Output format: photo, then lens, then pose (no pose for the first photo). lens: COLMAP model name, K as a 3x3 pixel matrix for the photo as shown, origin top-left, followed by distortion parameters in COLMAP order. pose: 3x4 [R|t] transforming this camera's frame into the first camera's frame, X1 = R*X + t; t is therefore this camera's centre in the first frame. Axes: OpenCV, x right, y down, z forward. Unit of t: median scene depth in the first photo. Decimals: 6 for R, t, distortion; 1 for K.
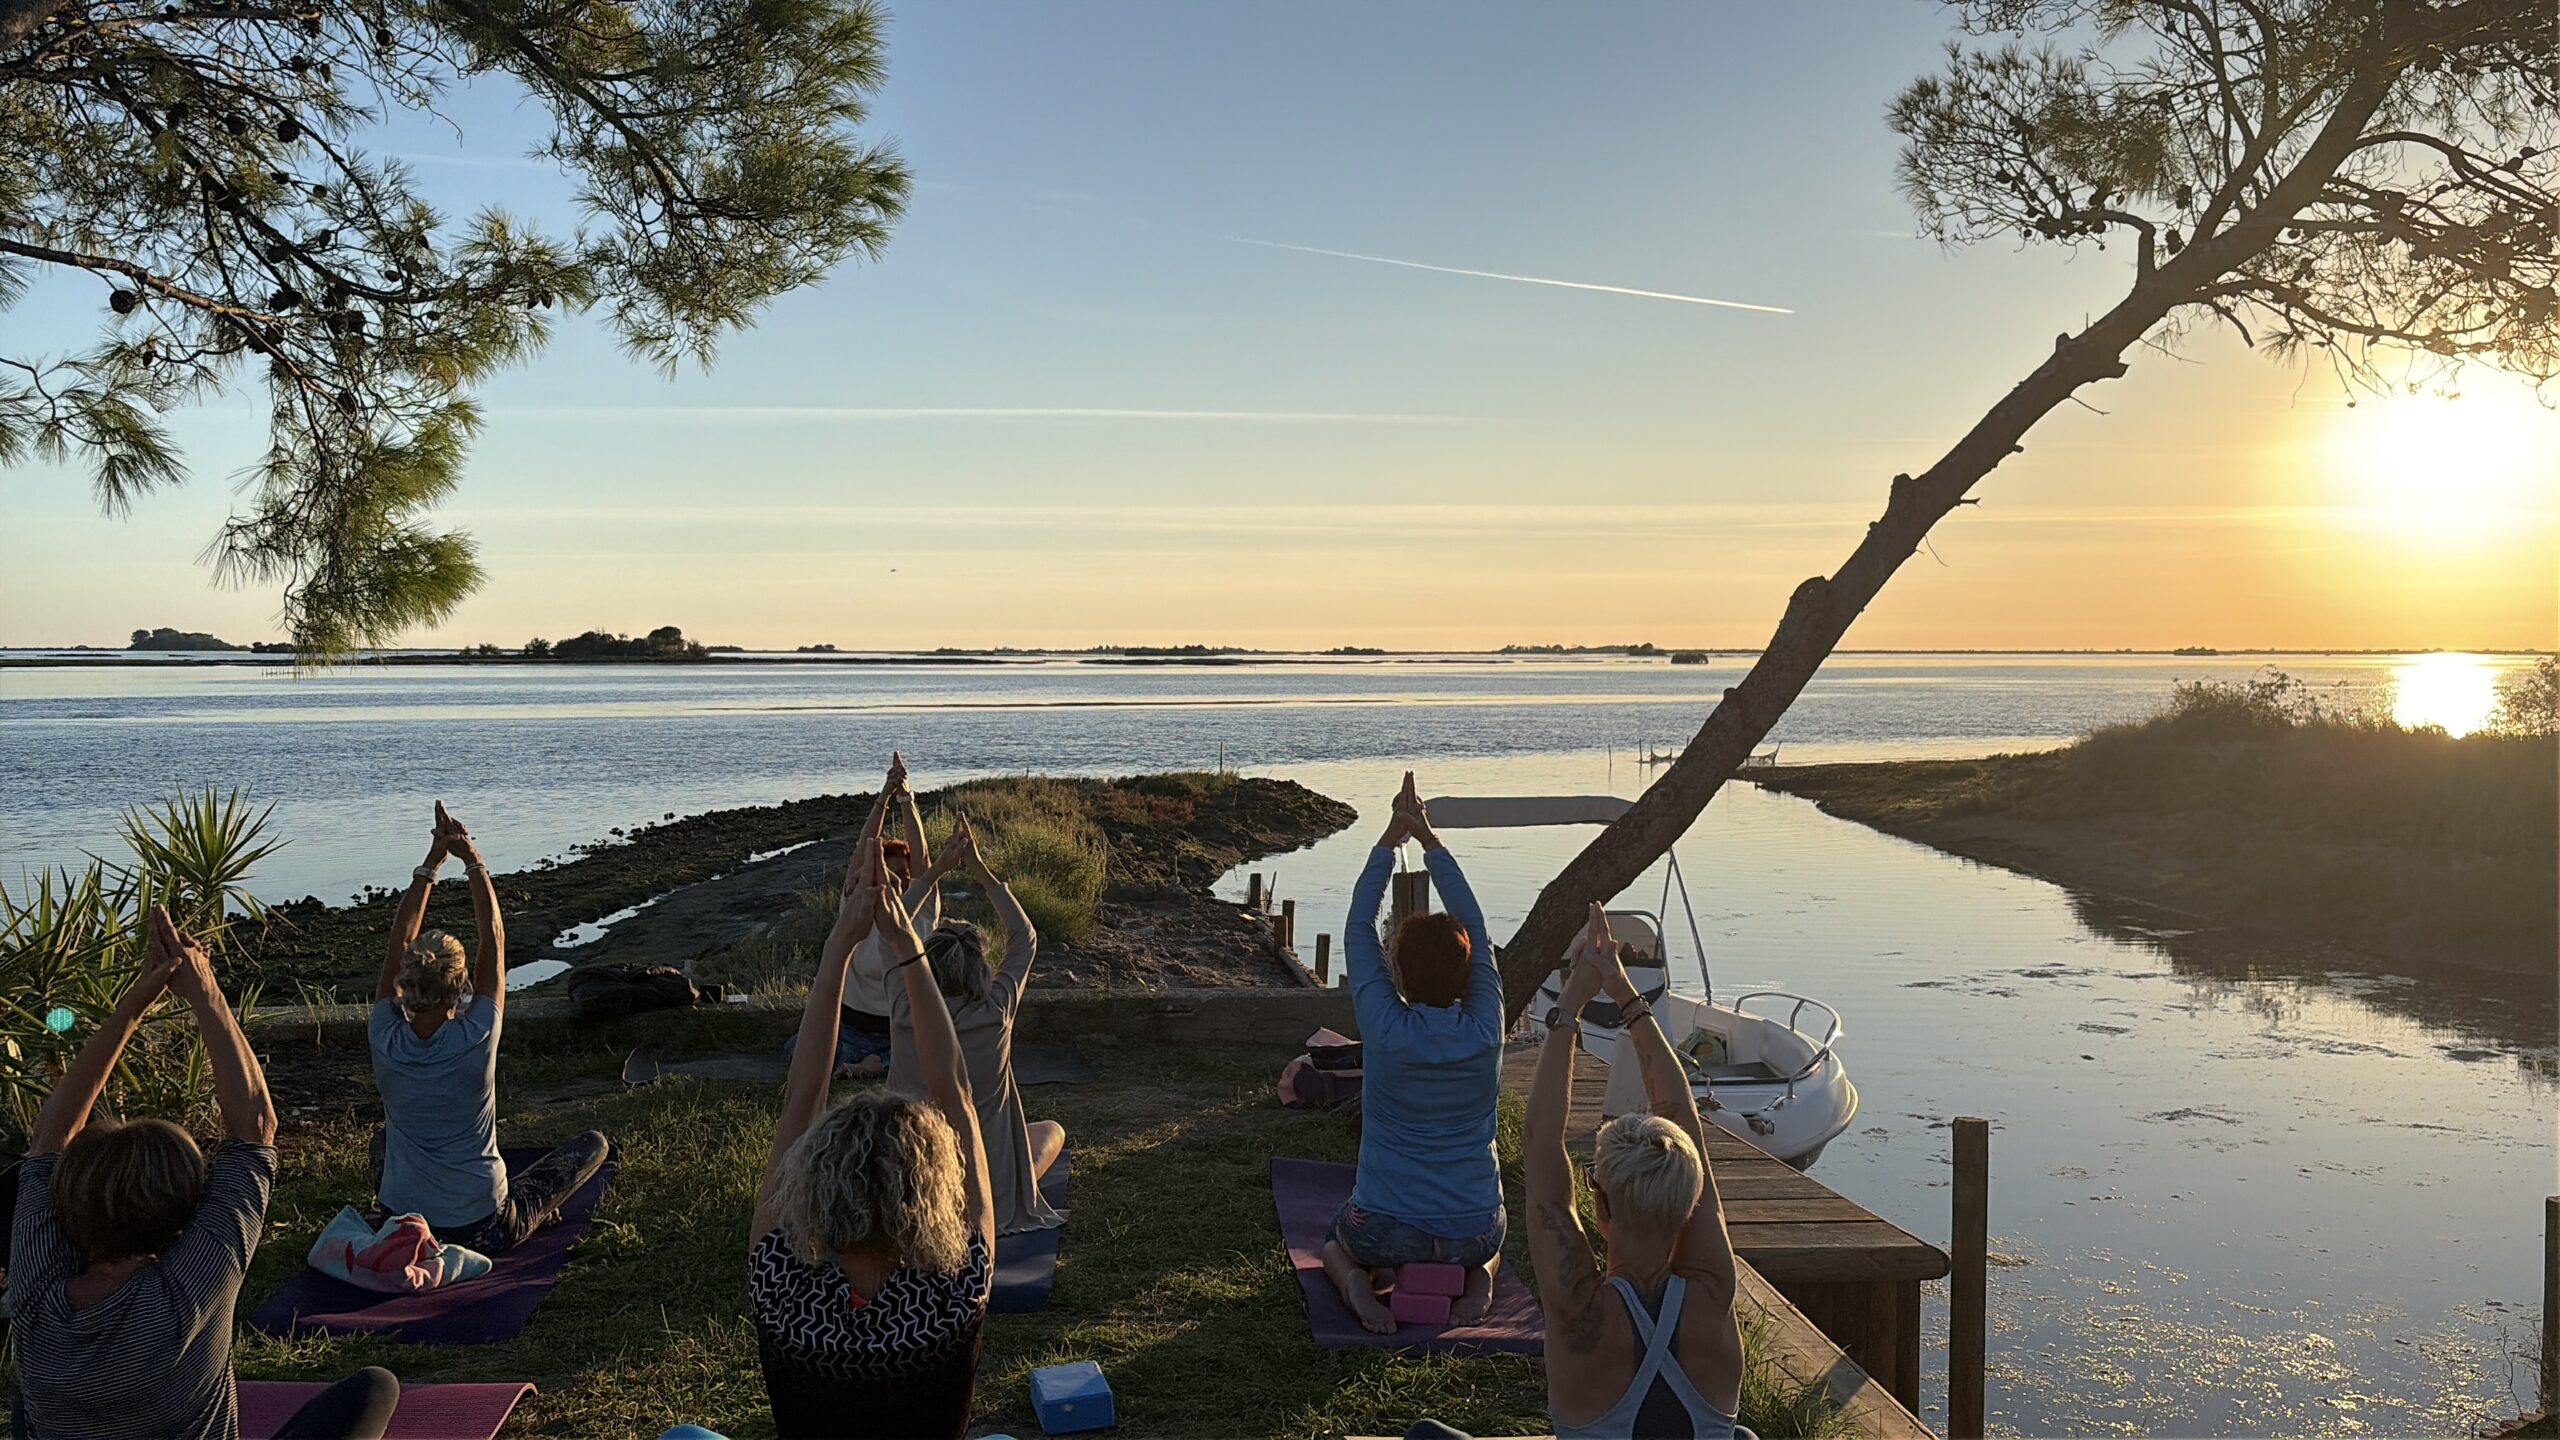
lens RADIAL K [[2175.7, 0, 1285.9], [0, 2175.7, 740.7], [0, 0, 1]] dist [0.032772, -0.024797]
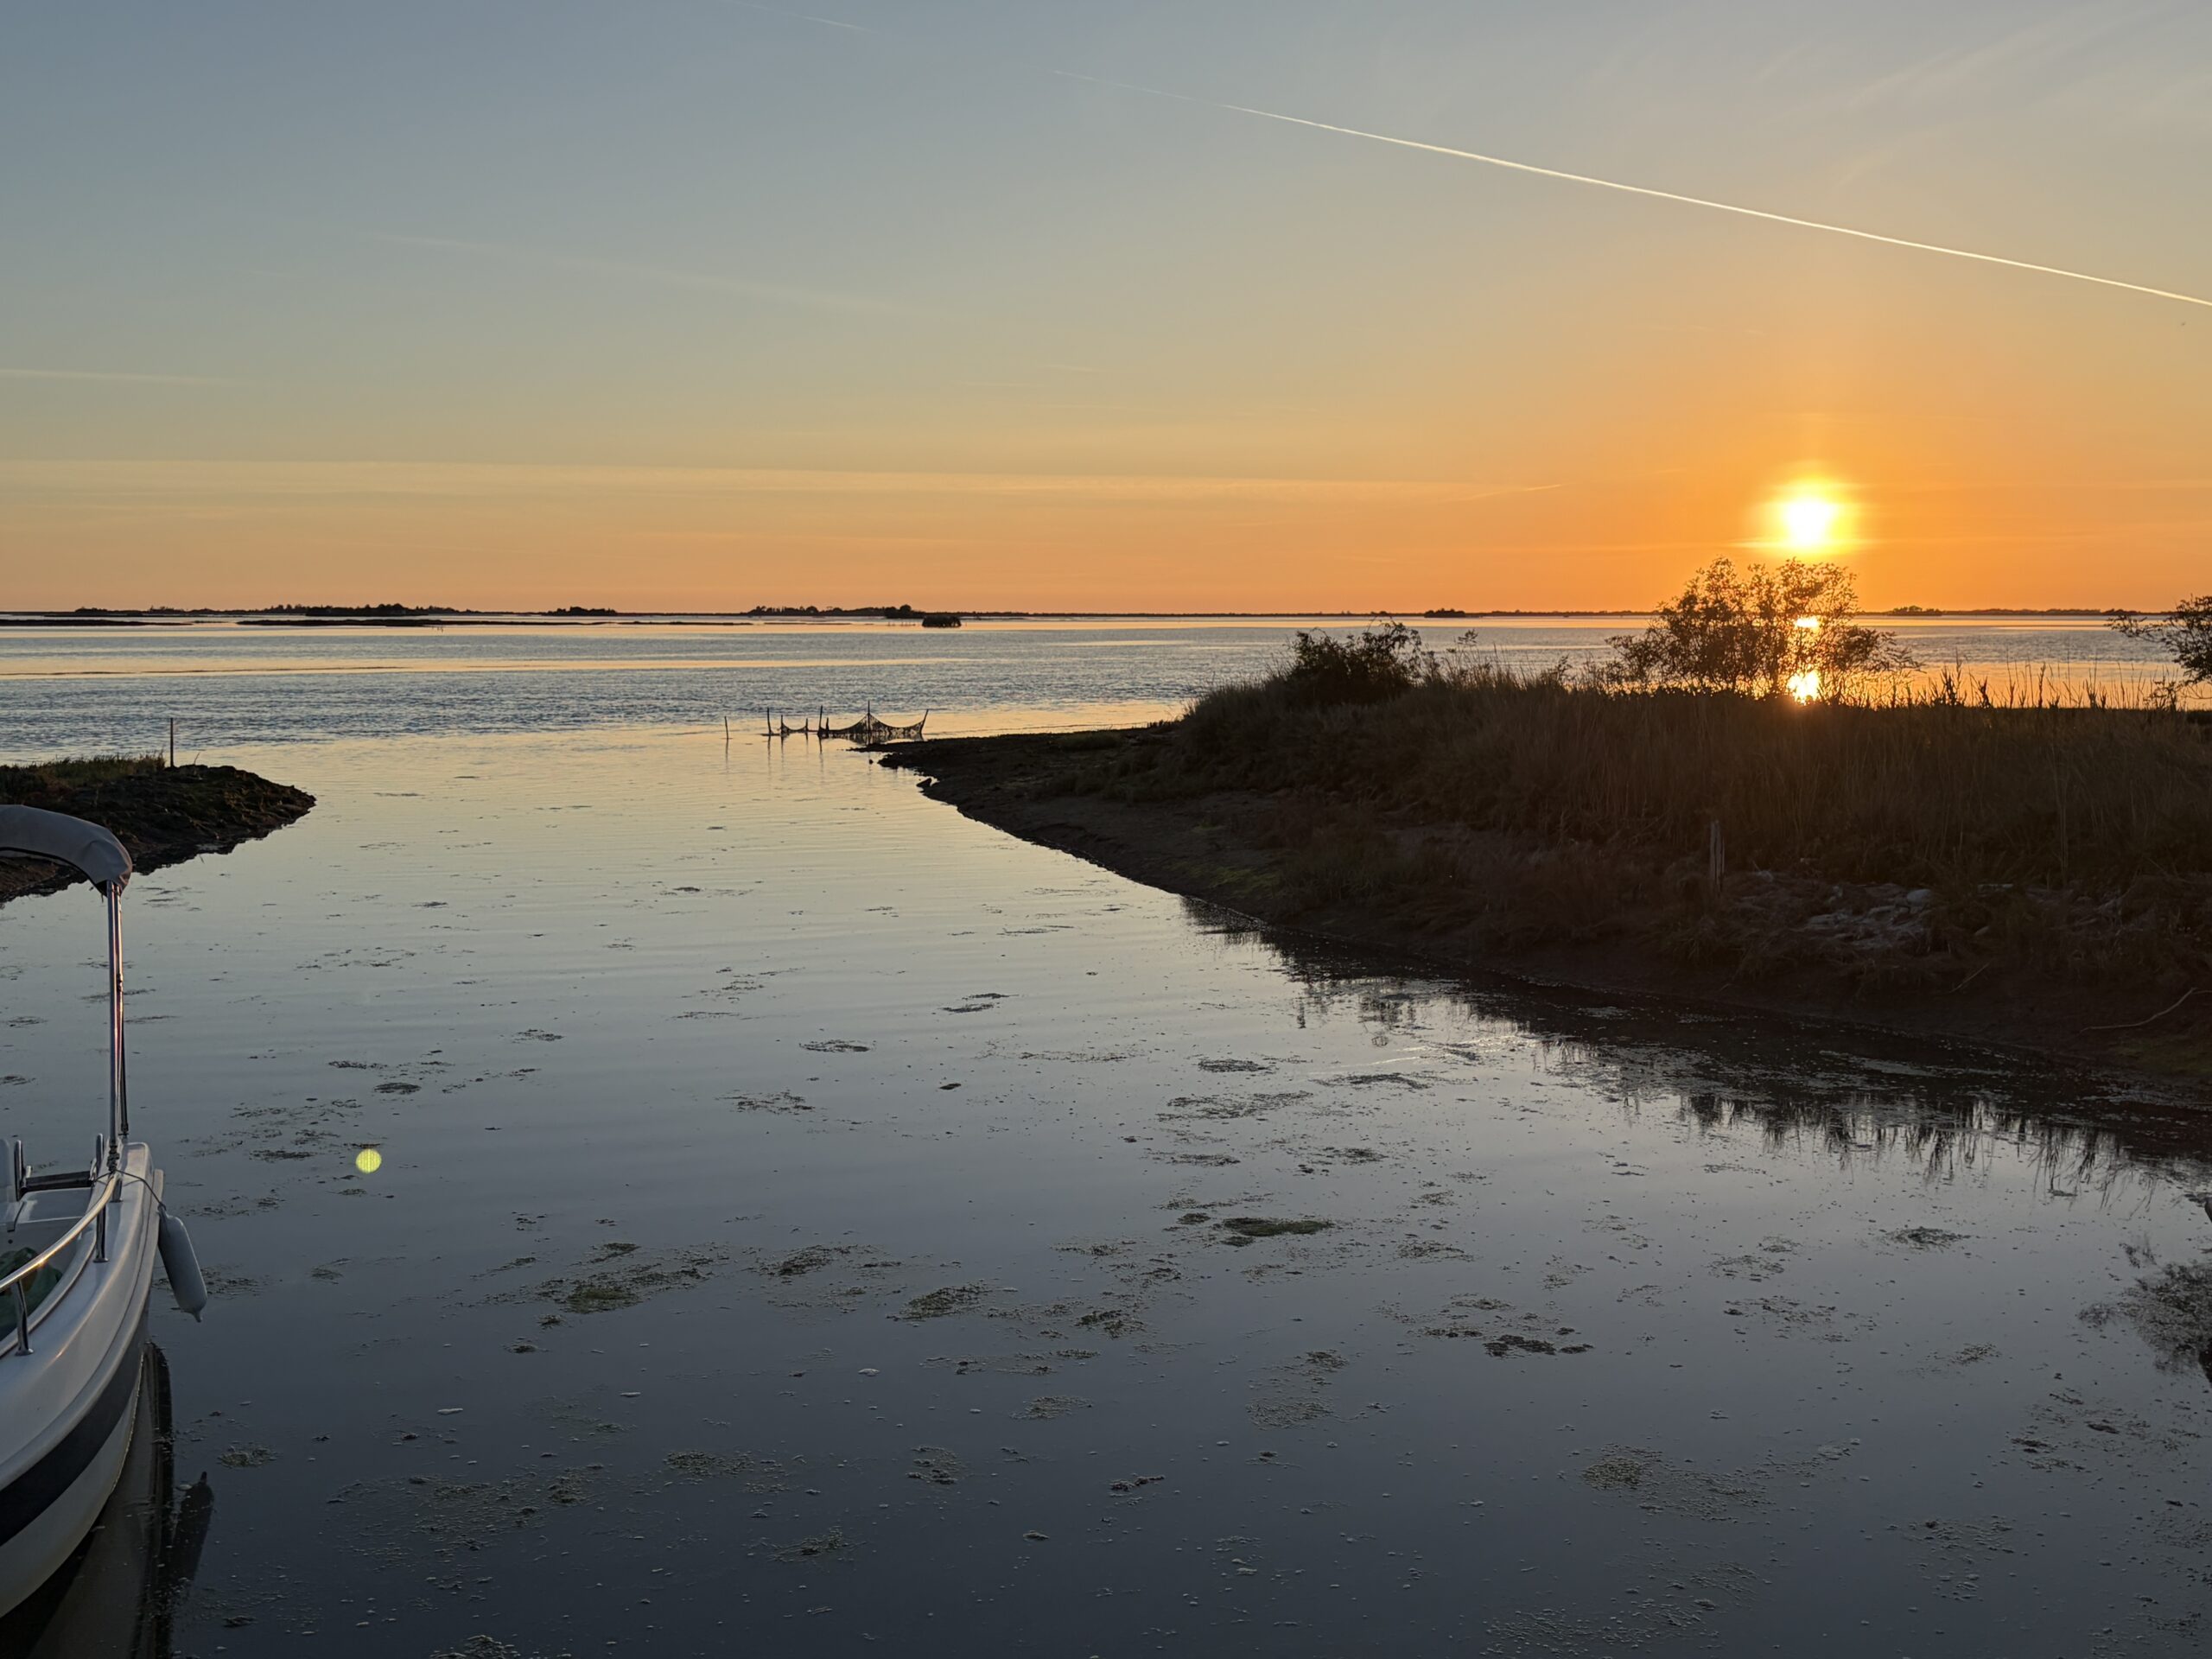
lens RADIAL K [[2354.0, 0, 1050.0], [0, 2354.0, 934.3], [0, 0, 1]] dist [0.048780, 0.000000]
pose [[0.972502, -0.031852, 0.230705, 0.489217], [0.009748, 0.995302, 0.096325, -0.000414], [-0.232690, -0.091427, 0.968244, 0.601462]]
